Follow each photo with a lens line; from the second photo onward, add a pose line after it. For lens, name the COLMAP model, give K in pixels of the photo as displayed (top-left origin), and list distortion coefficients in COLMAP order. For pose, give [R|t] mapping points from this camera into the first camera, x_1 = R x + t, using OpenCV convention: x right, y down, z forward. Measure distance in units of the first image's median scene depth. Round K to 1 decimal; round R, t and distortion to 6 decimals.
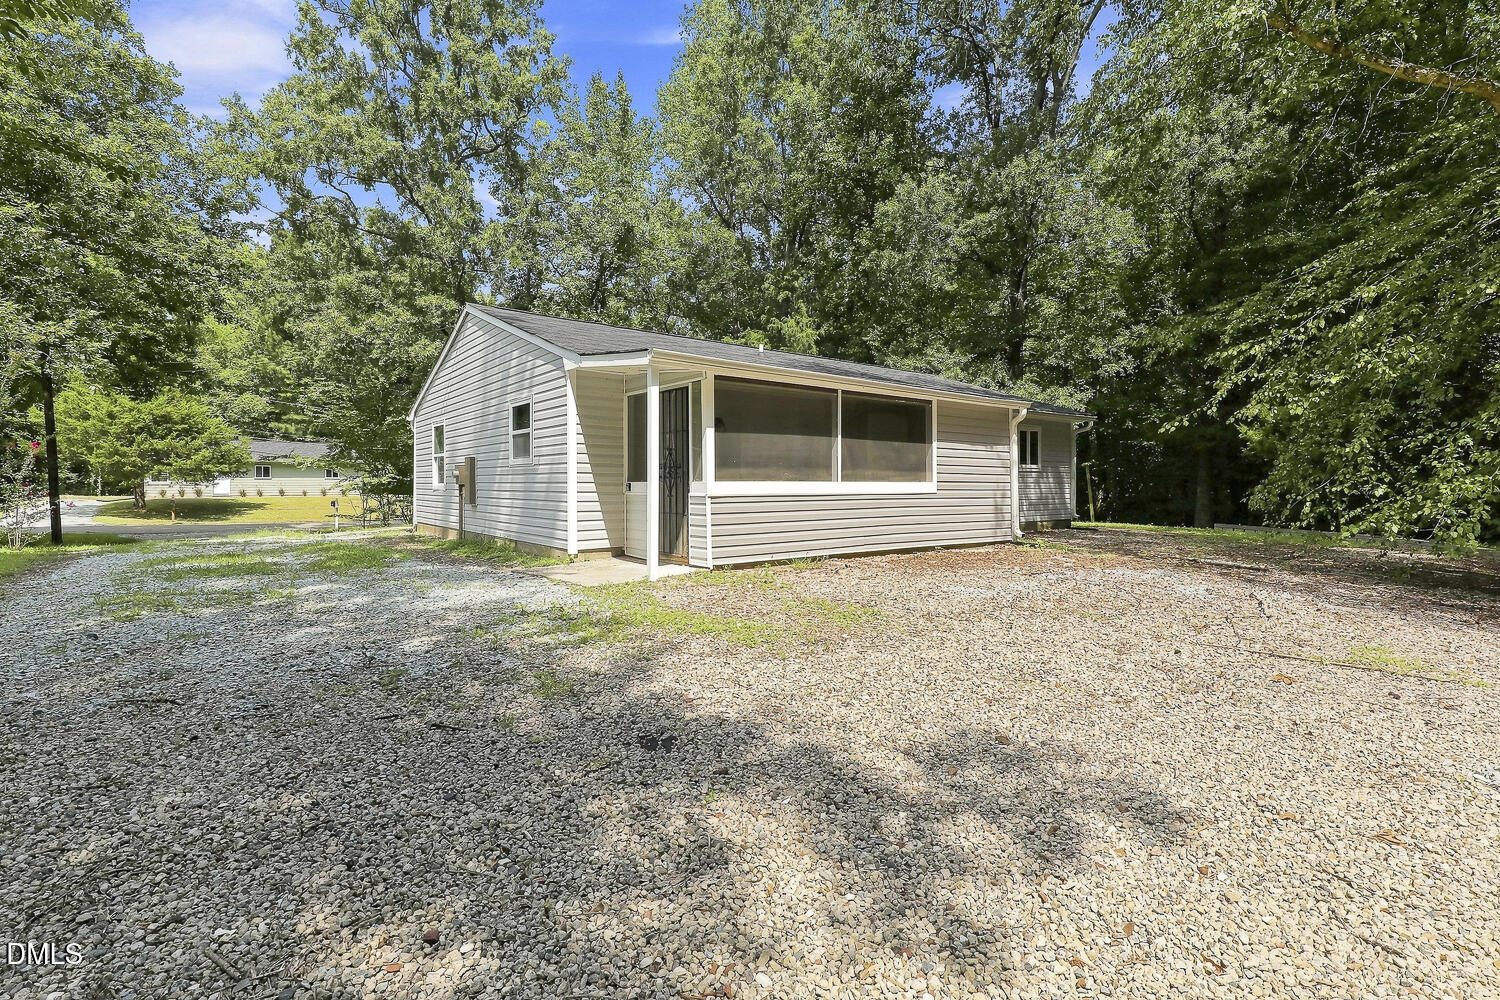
lens RADIAL K [[689.4, 0, 753.8], [0, 689.4, 478.1], [0, 0, 1]] dist [0.001711, 0.000073]
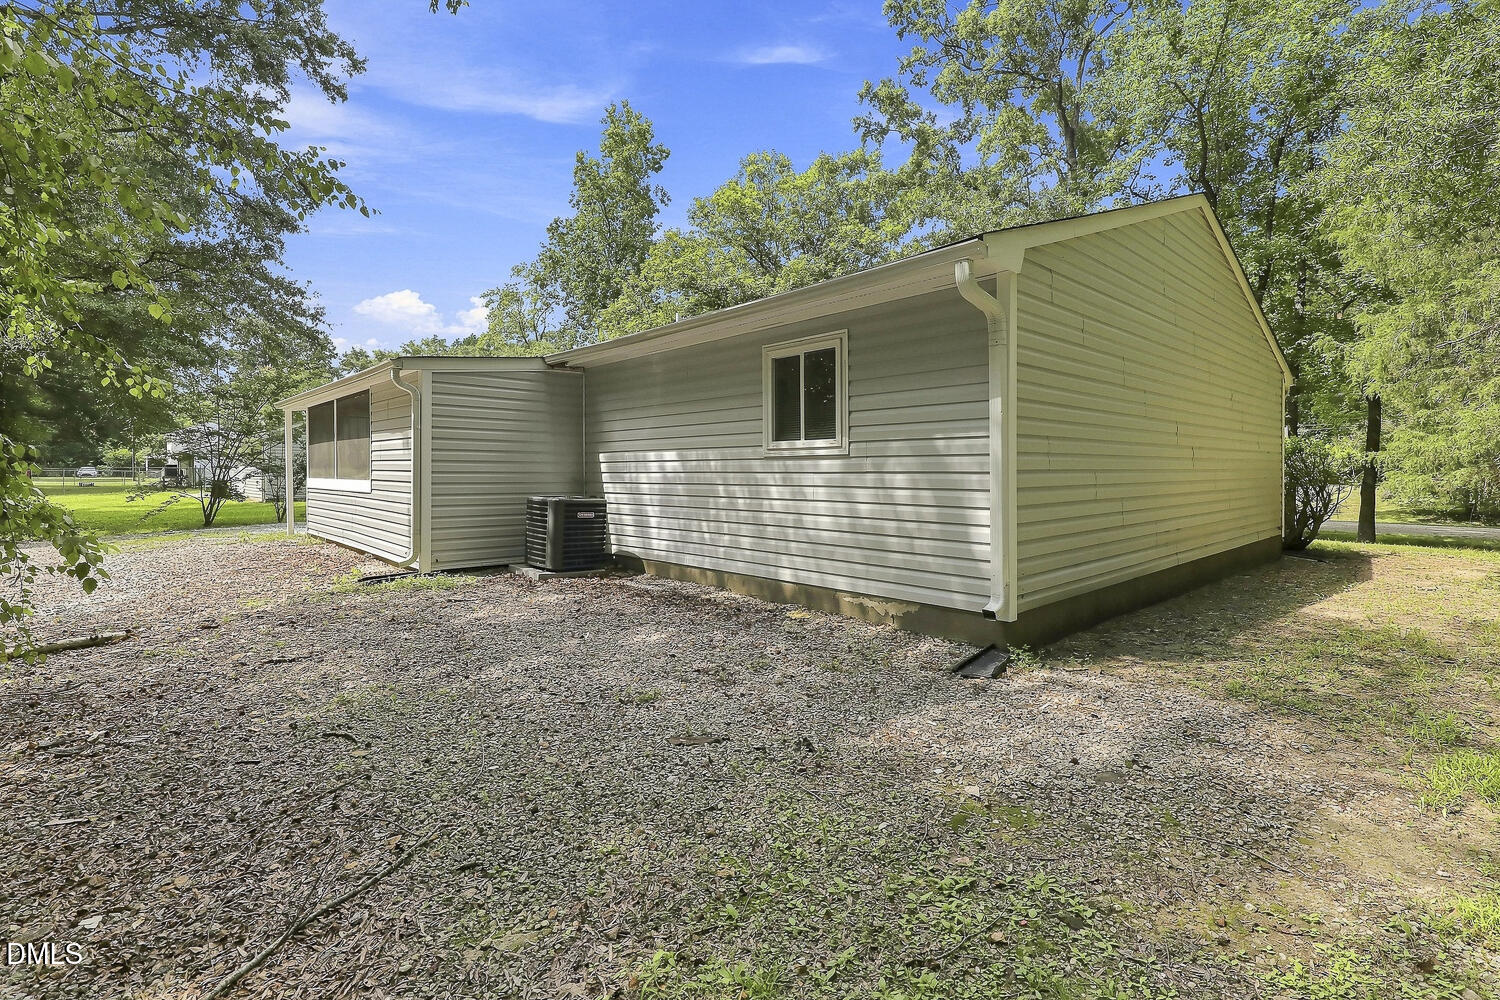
lens RADIAL K [[689.4, 0, 753.8], [0, 689.4, 478.1], [0, 0, 1]] dist [0.001711, 0.000073]
pose [[0.086522, 0.006902, -0.996226, 1.171772], [0.005335, 0.999958, 0.007391, -0.000880], [0.996236, -0.005954, 0.086482, 1.398809]]
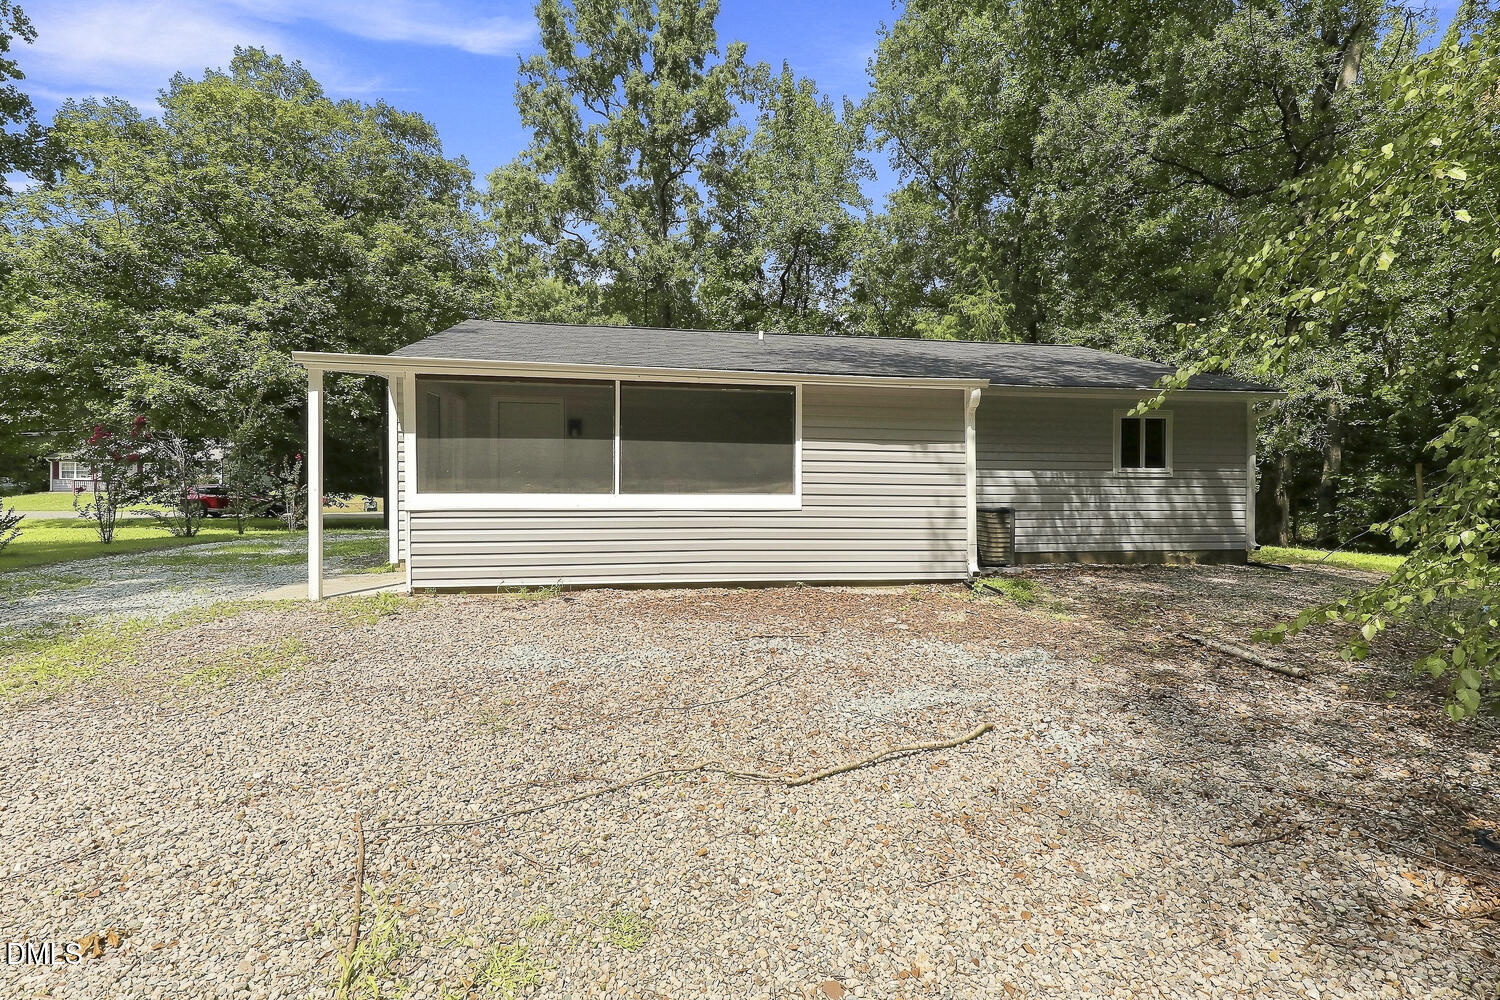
lens RADIAL K [[689.4, 0, 753.8], [0, 689.4, 478.1], [0, 0, 1]] dist [0.001711, 0.000073]
pose [[0.880542, 0.001897, -0.473965, 0.571493], [-0.002197, 0.999998, -0.000080, -0.012221], [0.473963, 0.001112, 0.880544, 0.320461]]
